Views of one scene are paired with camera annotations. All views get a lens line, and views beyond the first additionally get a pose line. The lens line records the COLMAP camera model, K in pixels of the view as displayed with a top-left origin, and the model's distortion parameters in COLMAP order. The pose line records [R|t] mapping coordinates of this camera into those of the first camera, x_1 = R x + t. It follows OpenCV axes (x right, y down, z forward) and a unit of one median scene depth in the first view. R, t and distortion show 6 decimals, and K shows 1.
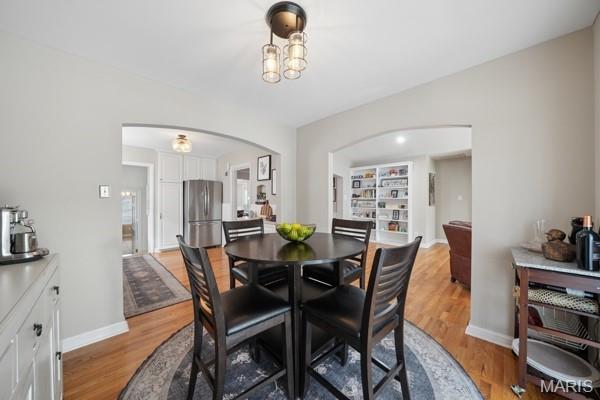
lens RADIAL K [[212.5, 0, 295.9], [0, 212.5, 201.2], [0, 0, 1]] dist [-0.020746, 0.001564]
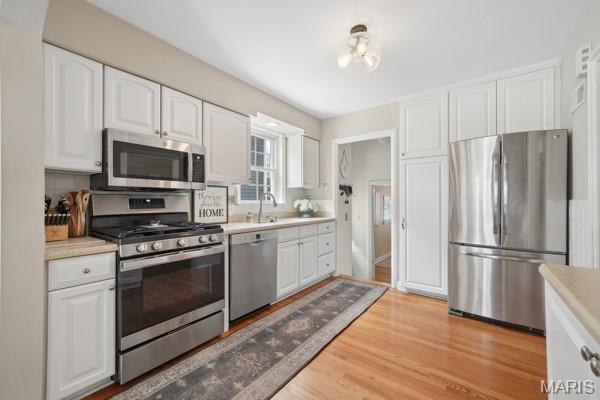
lens RADIAL K [[238.3, 0, 295.7], [0, 238.3, 201.9], [0, 0, 1]] dist [-0.006896, -0.000061]
pose [[0.132220, -0.000208, -0.991220, -0.121341], [-0.003816, 0.999992, -0.000719, 0.022677], [0.991213, 0.003878, 0.132218, 0.982092]]
